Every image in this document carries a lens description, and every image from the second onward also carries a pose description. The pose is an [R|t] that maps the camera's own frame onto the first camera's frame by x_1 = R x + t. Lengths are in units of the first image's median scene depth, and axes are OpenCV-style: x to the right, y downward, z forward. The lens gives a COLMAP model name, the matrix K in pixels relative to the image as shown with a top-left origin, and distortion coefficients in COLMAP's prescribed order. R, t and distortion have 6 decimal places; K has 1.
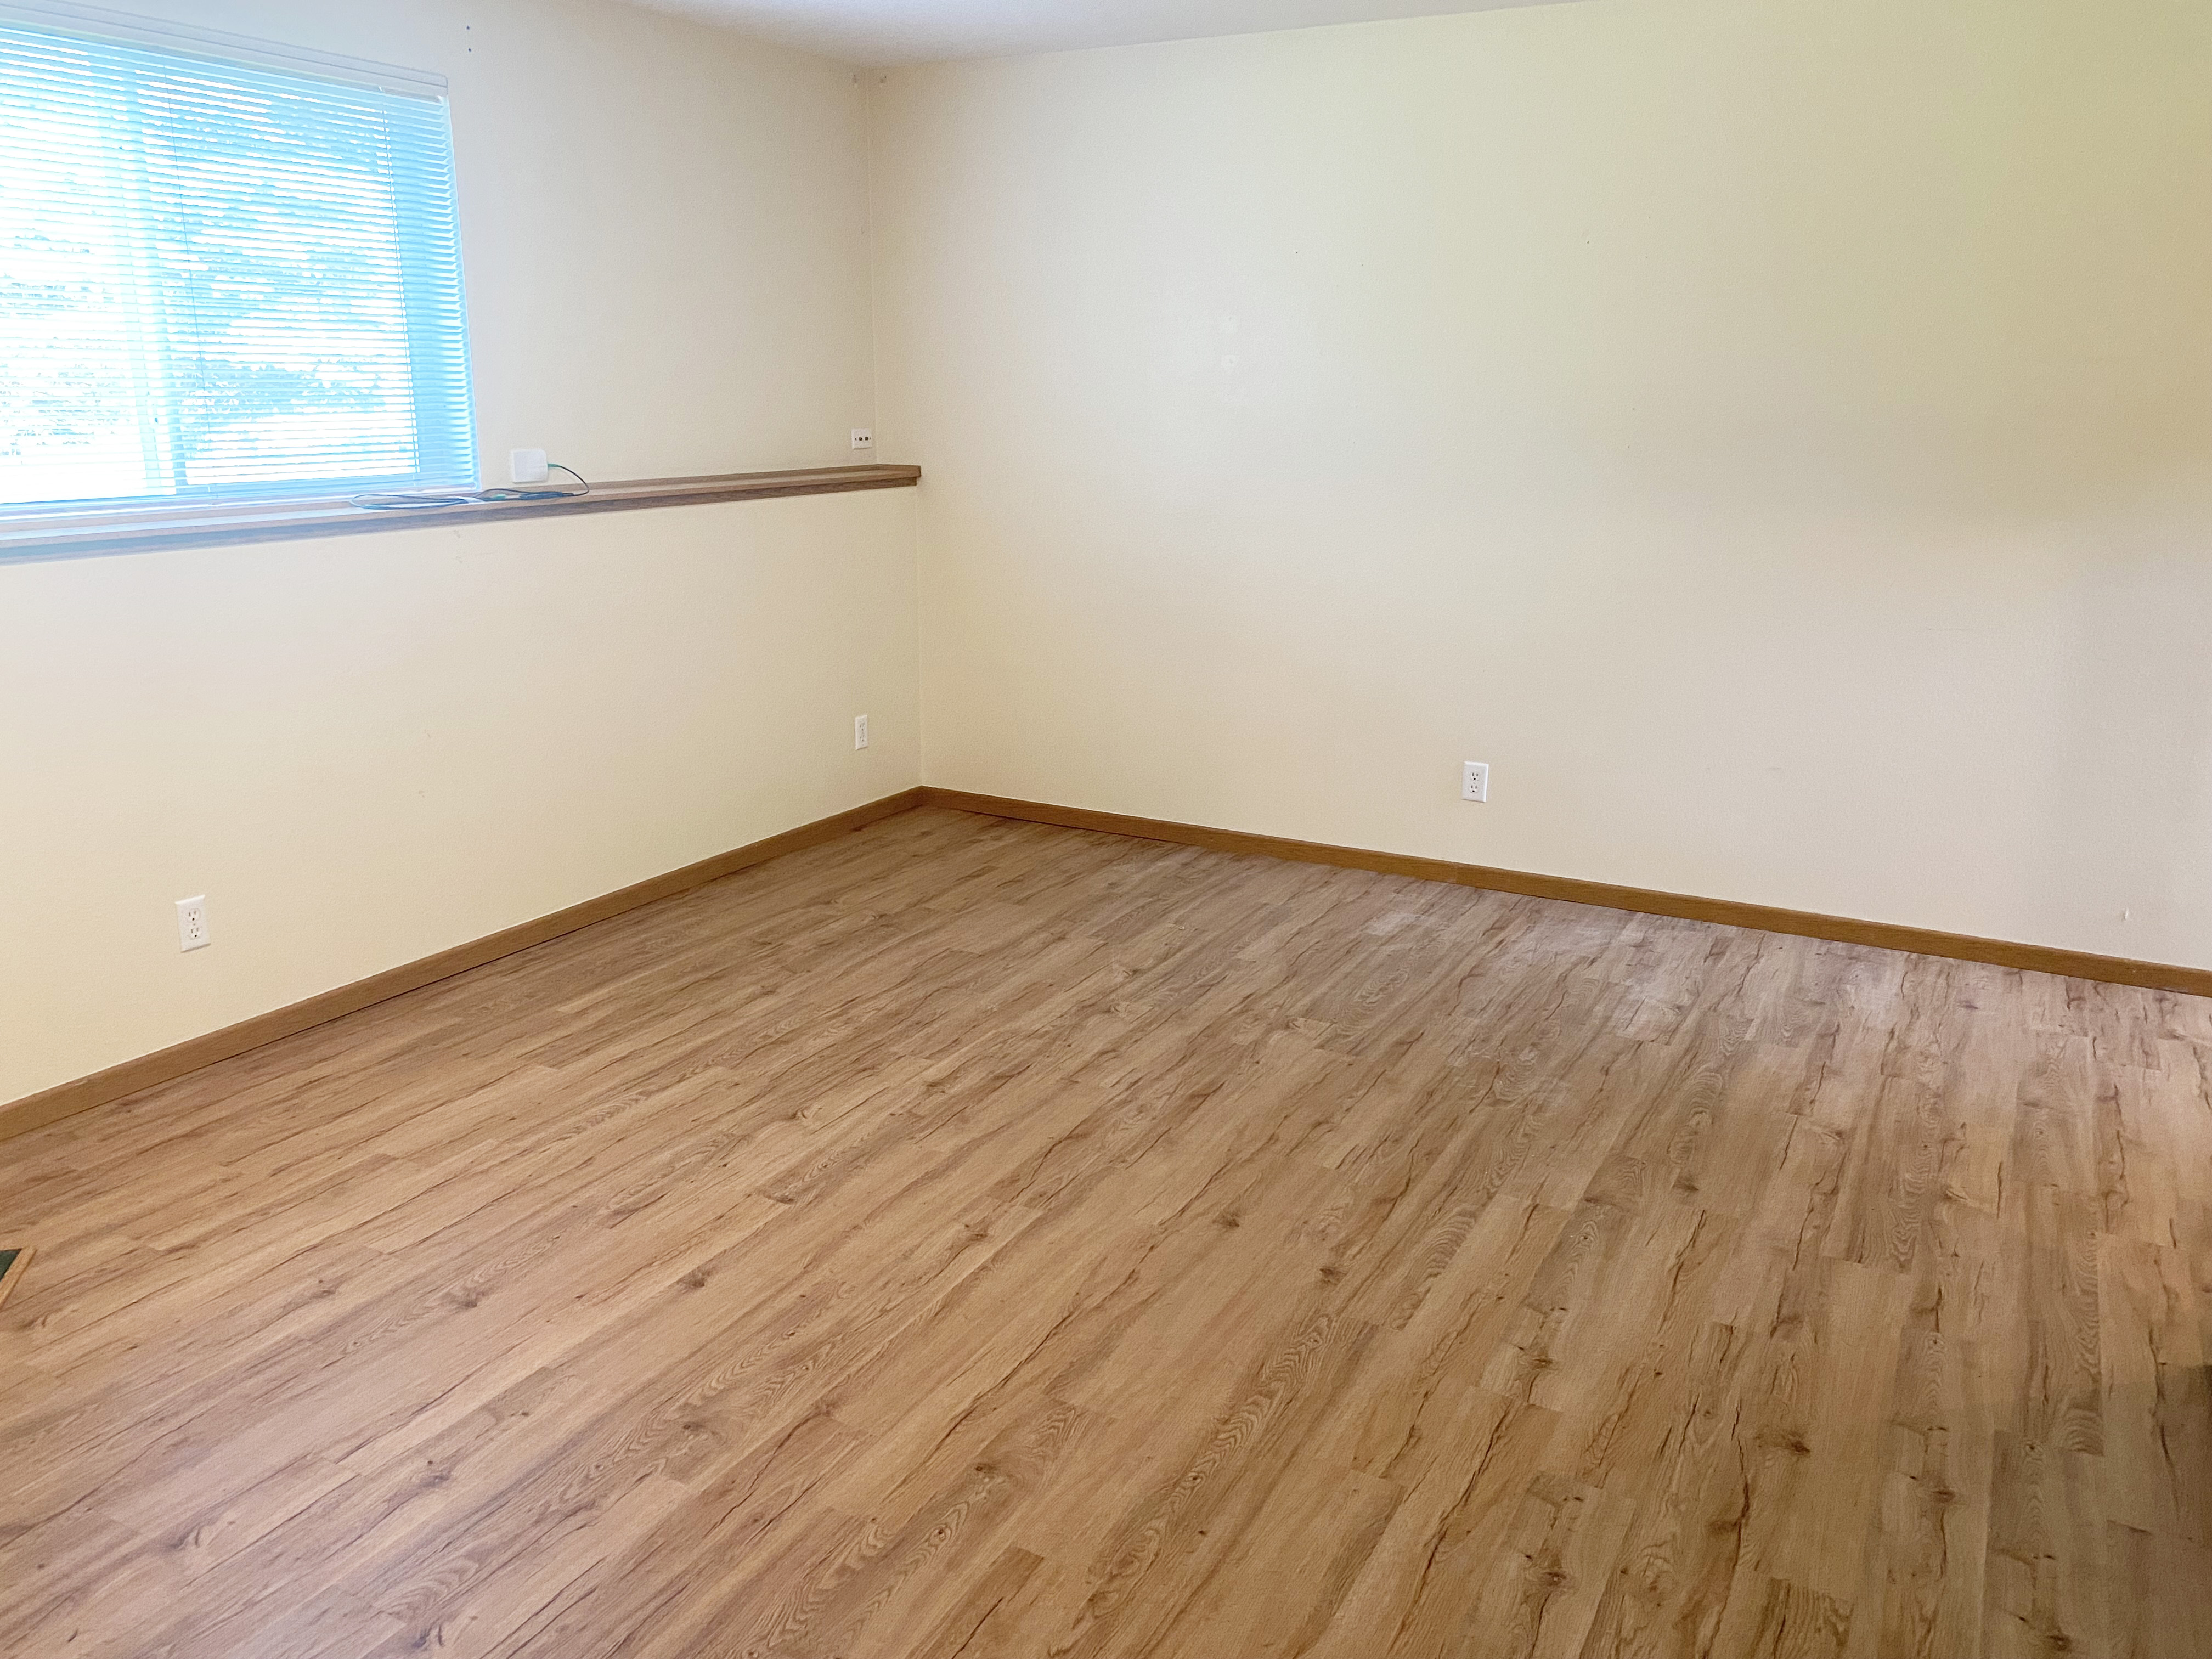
lens RADIAL K [[1685.7, 0, 1119.4], [0, 1685.7, 832.0], [0, 0, 1]] dist [0.051952, -0.049905]
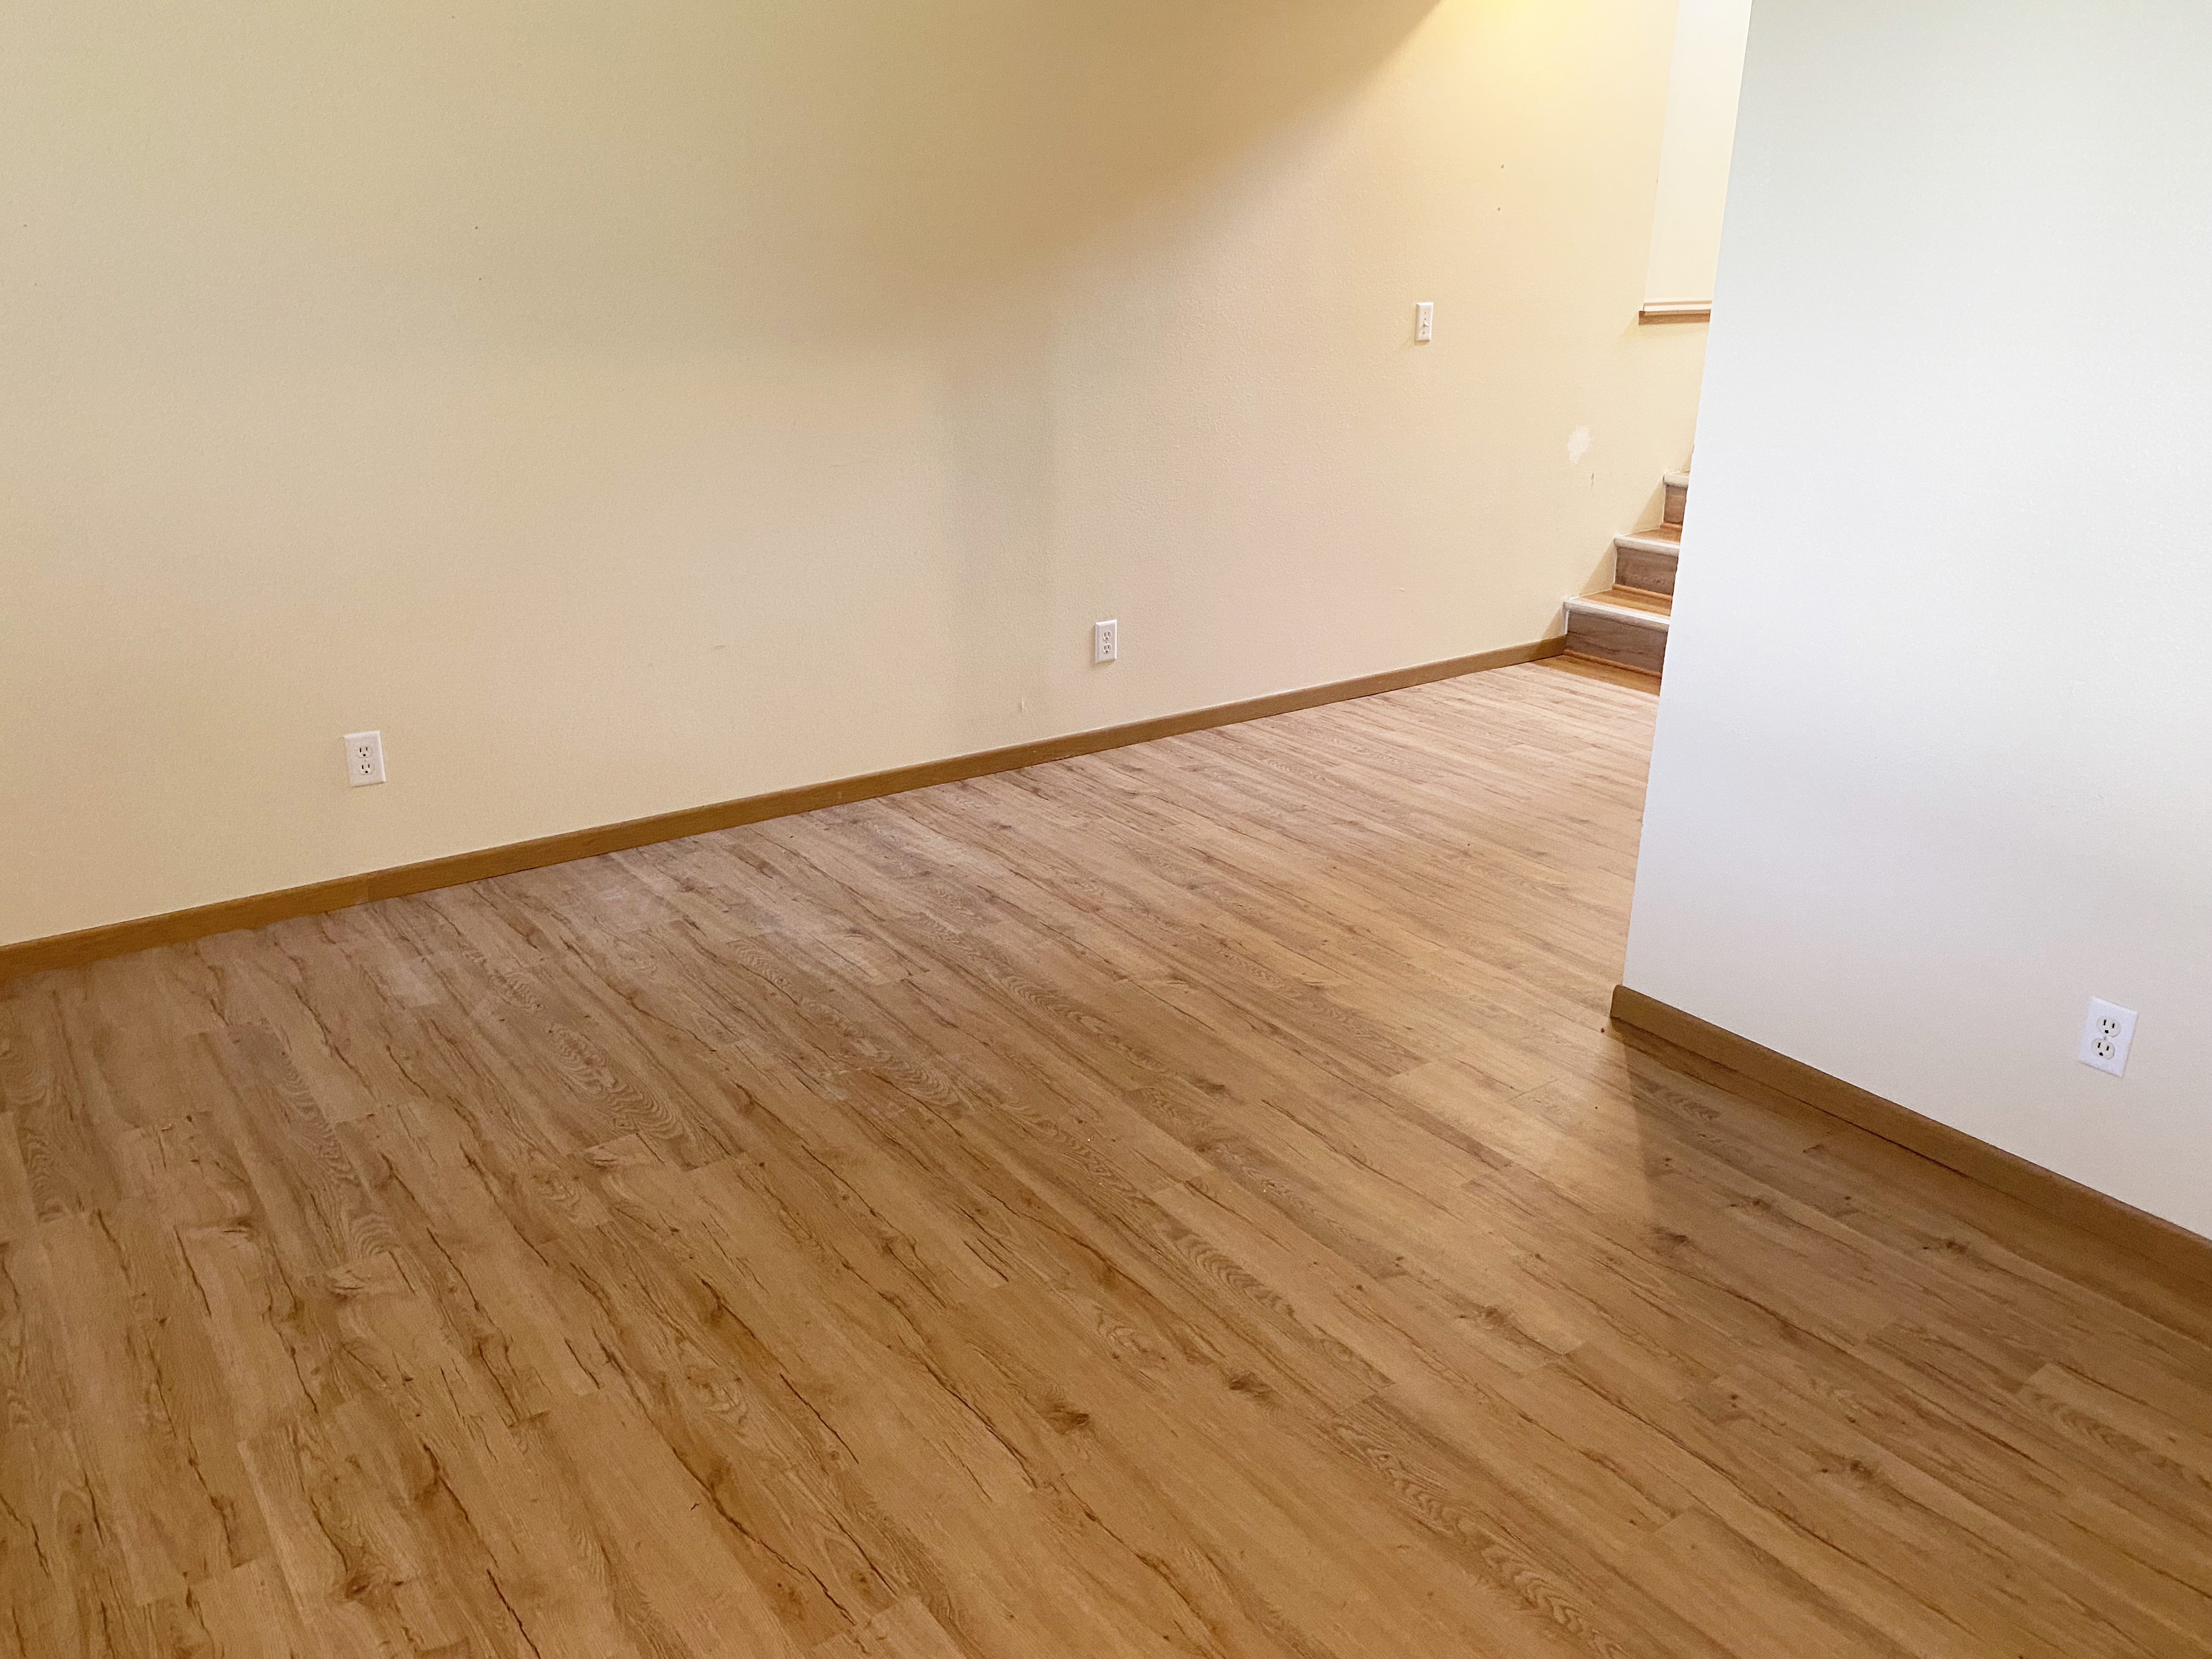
lens RADIAL K [[1685.7, 0, 1117.6], [0, 1685.7, 819.5], [0, 0, 1]] dist [0.051952, -0.049905]
pose [[0.422563, -0.313163, 0.850511, -0.399135], [0.224451, 0.945336, 0.236563, -0.150914], [-0.878101, 0.090935, 0.469754, 0.549126]]
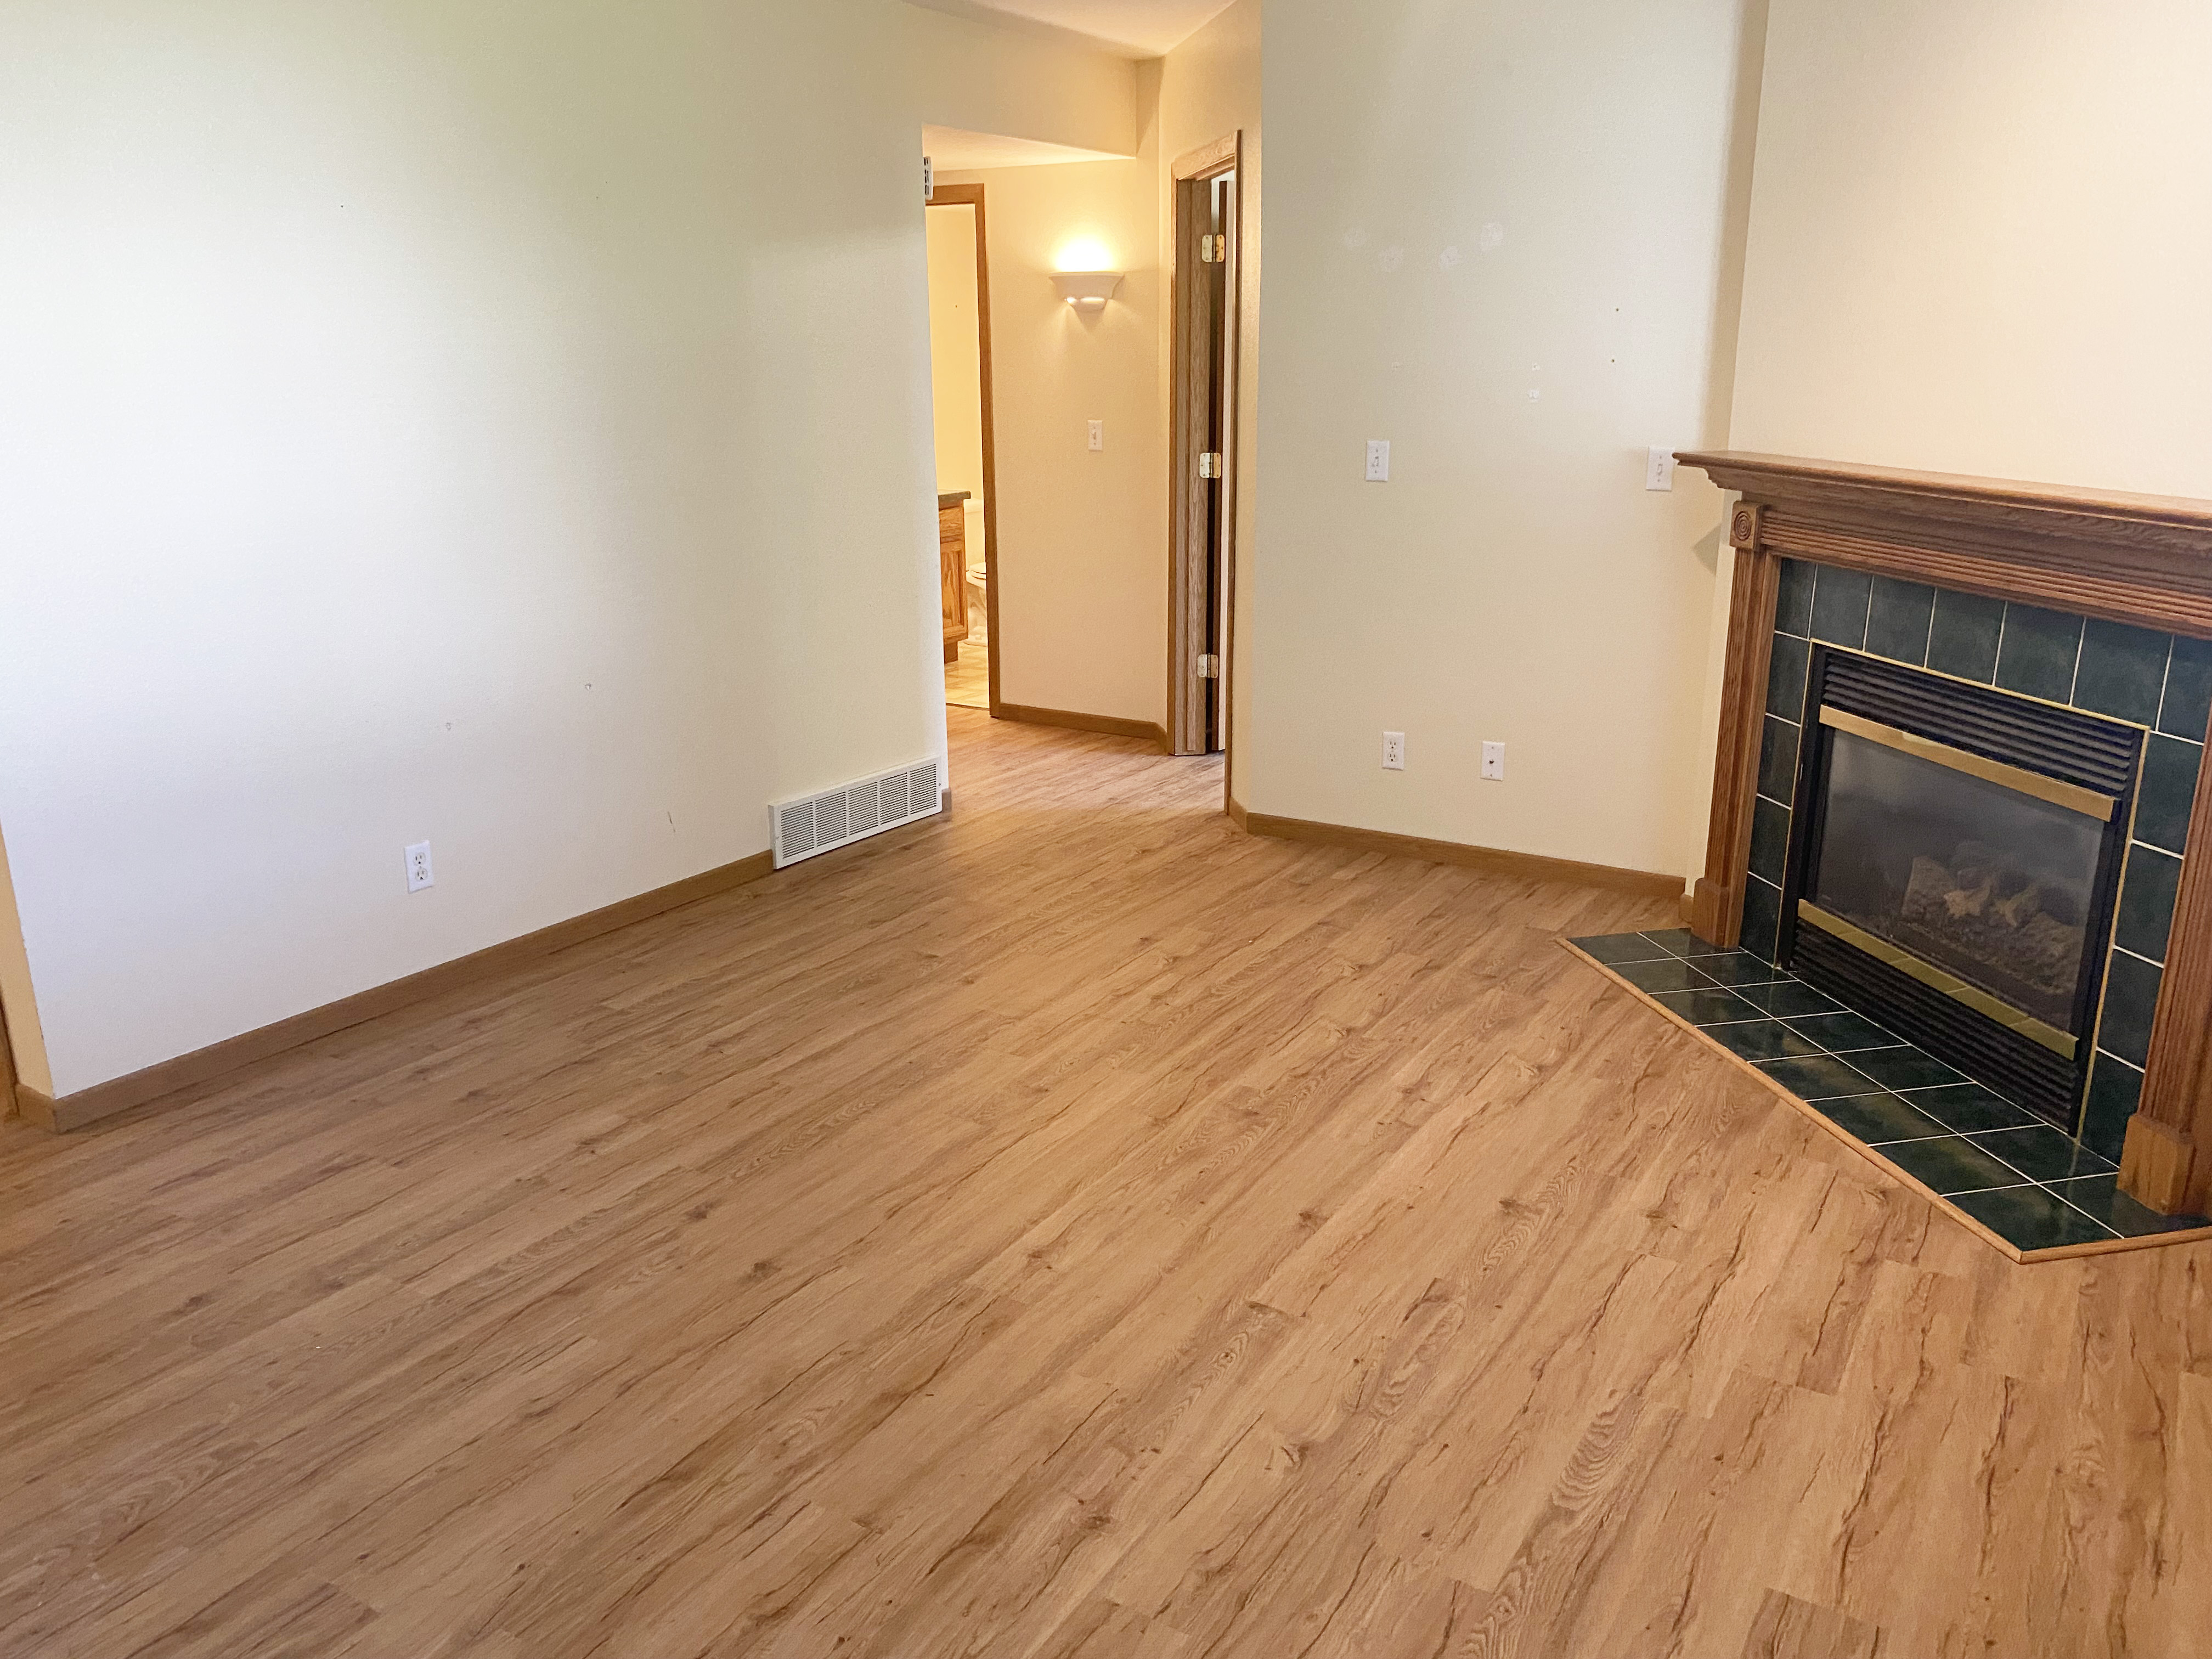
lens RADIAL K [[1685.7, 0, 1099.4], [0, 1685.7, 825.0], [0, 0, 1]] dist [0.051952, -0.049905]
pose [[-0.997323, -0.021480, 0.069894, -0.153657], [0.017460, 0.858263, 0.512913, -0.388096], [-0.071005, 0.512760, -0.855591, 1.447728]]
